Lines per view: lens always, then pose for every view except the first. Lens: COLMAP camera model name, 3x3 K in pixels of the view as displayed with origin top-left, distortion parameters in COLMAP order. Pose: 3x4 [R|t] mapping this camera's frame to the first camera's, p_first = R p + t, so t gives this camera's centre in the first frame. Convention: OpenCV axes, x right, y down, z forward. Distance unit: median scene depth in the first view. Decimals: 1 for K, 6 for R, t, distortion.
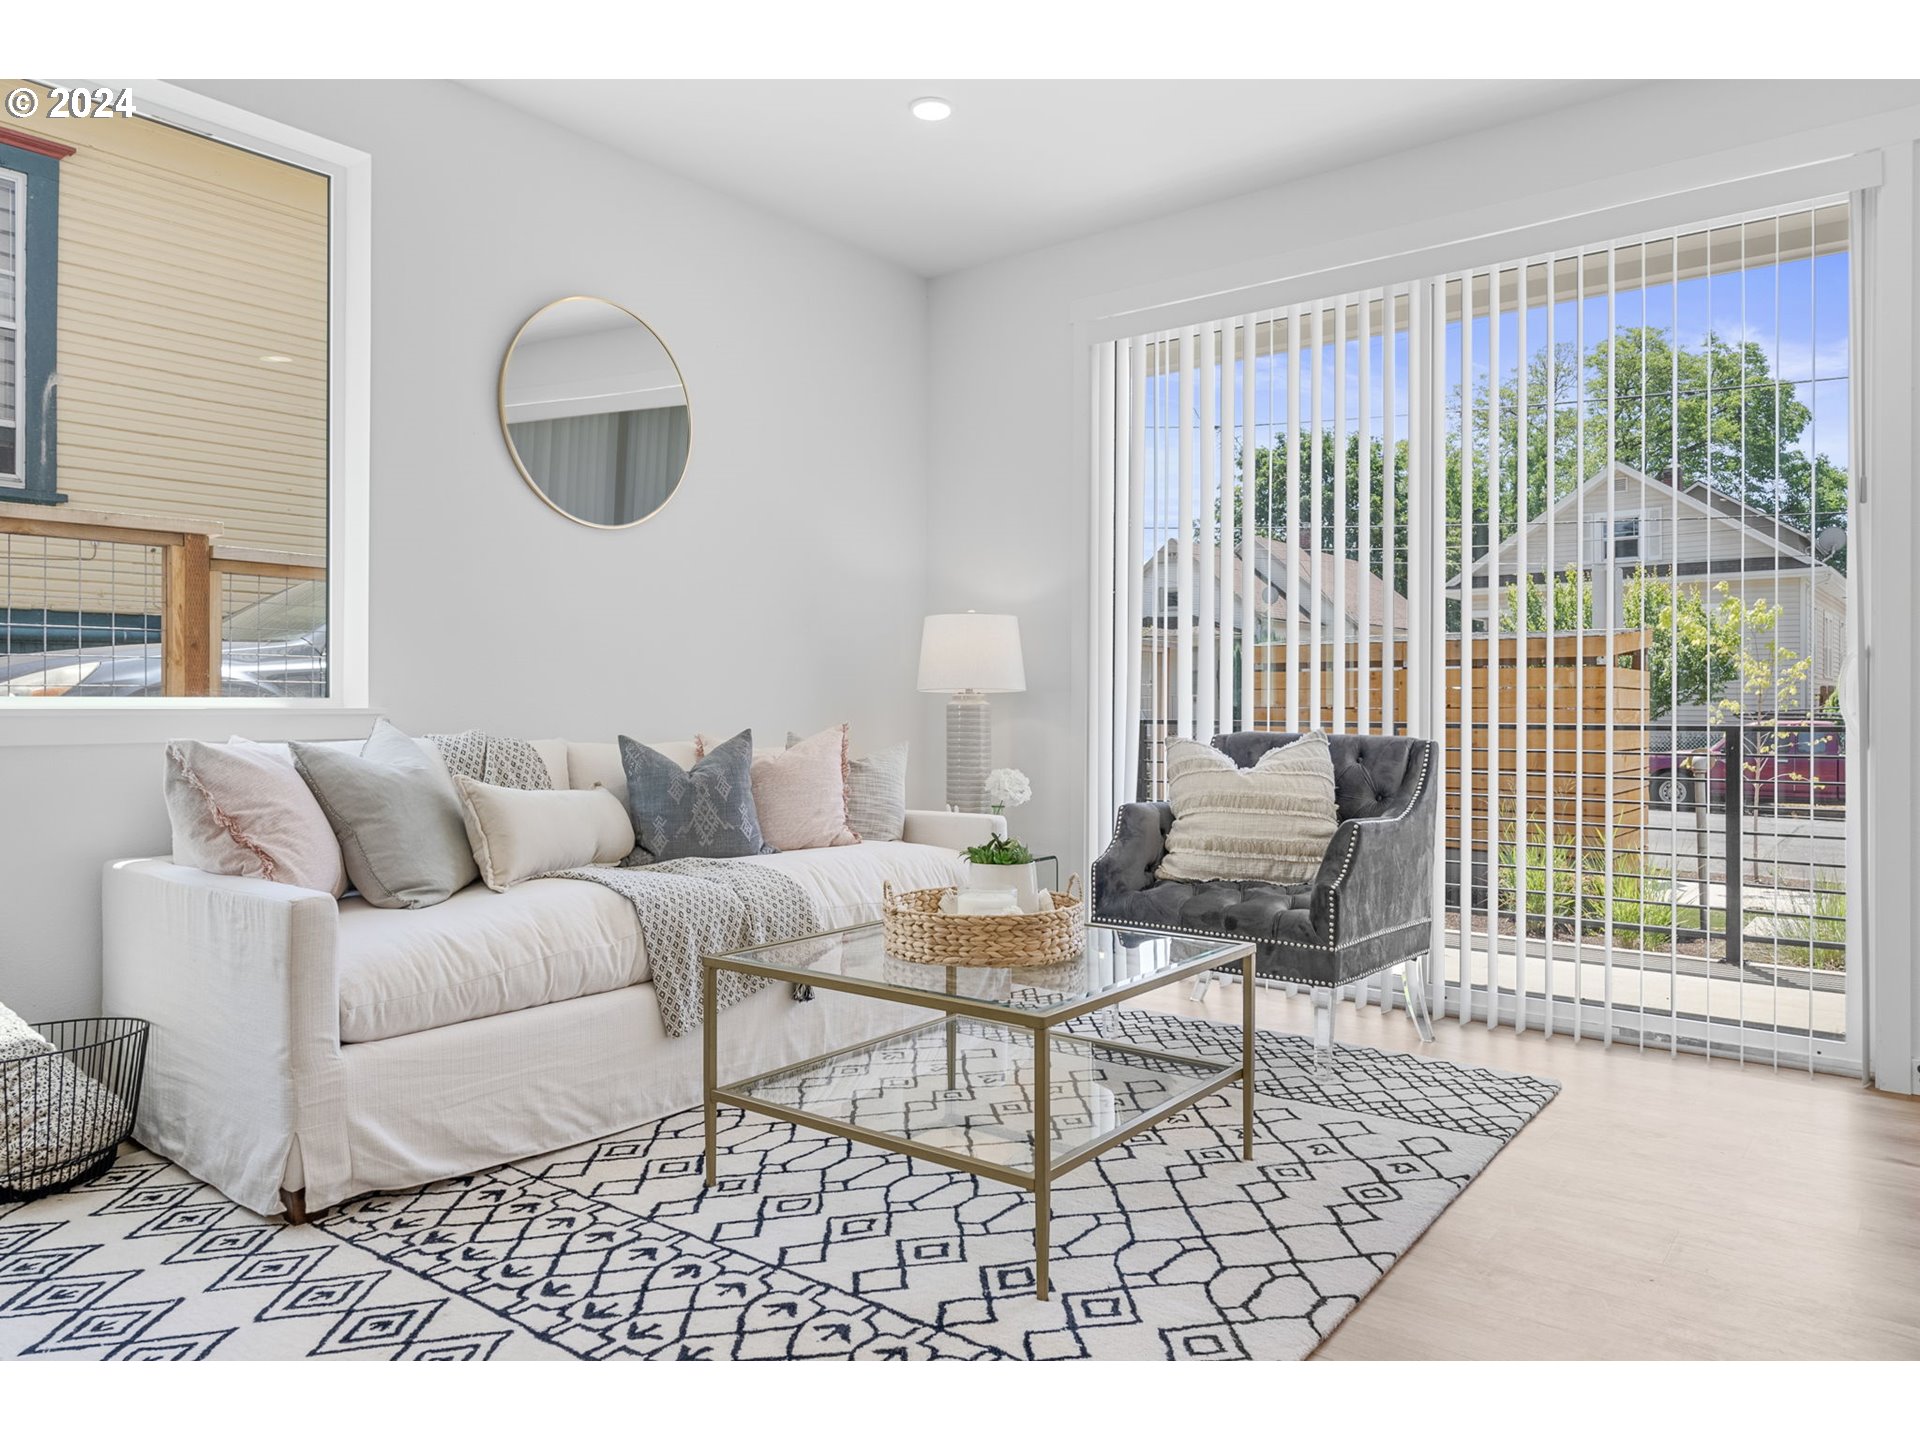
lens RADIAL K [[1289.3, 0, 960.0], [0, 1289.3, 720.0], [0, 0, 1]] dist [0.031158, 0.000803]
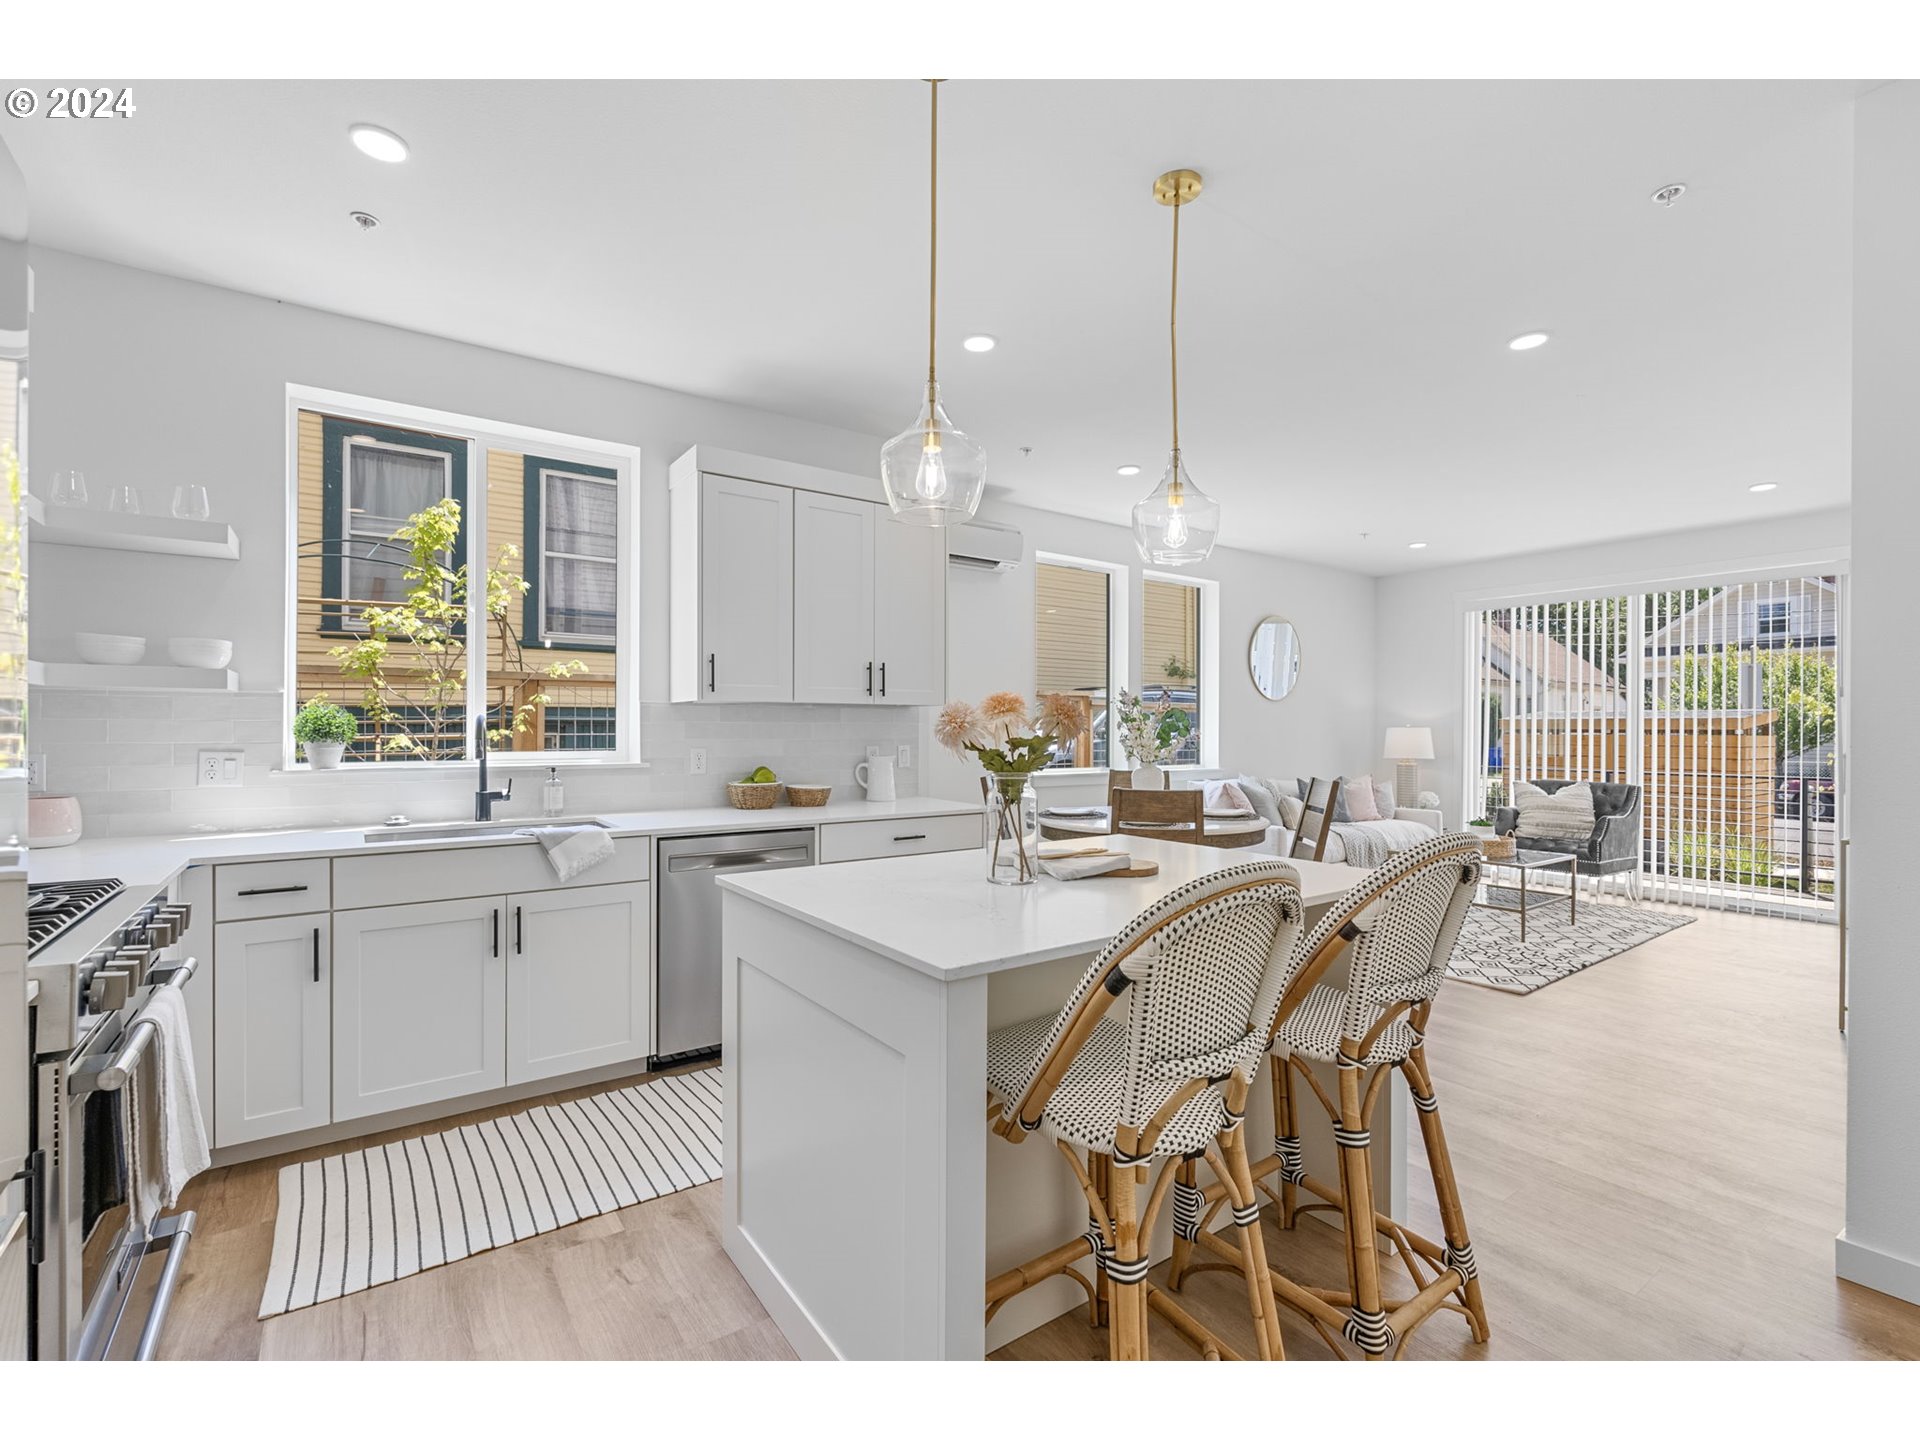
lens RADIAL K [[866.9, 0, 960.0], [0, 866.9, 720.0], [0, 0, 1]] dist [-0.002033, -0.000141]
pose [[0.956398, -0.000099, -0.292066, -0.395224], [-0.007175, 0.999690, -0.023835, -0.061238], [0.291978, 0.024891, 0.956101, -0.973571]]
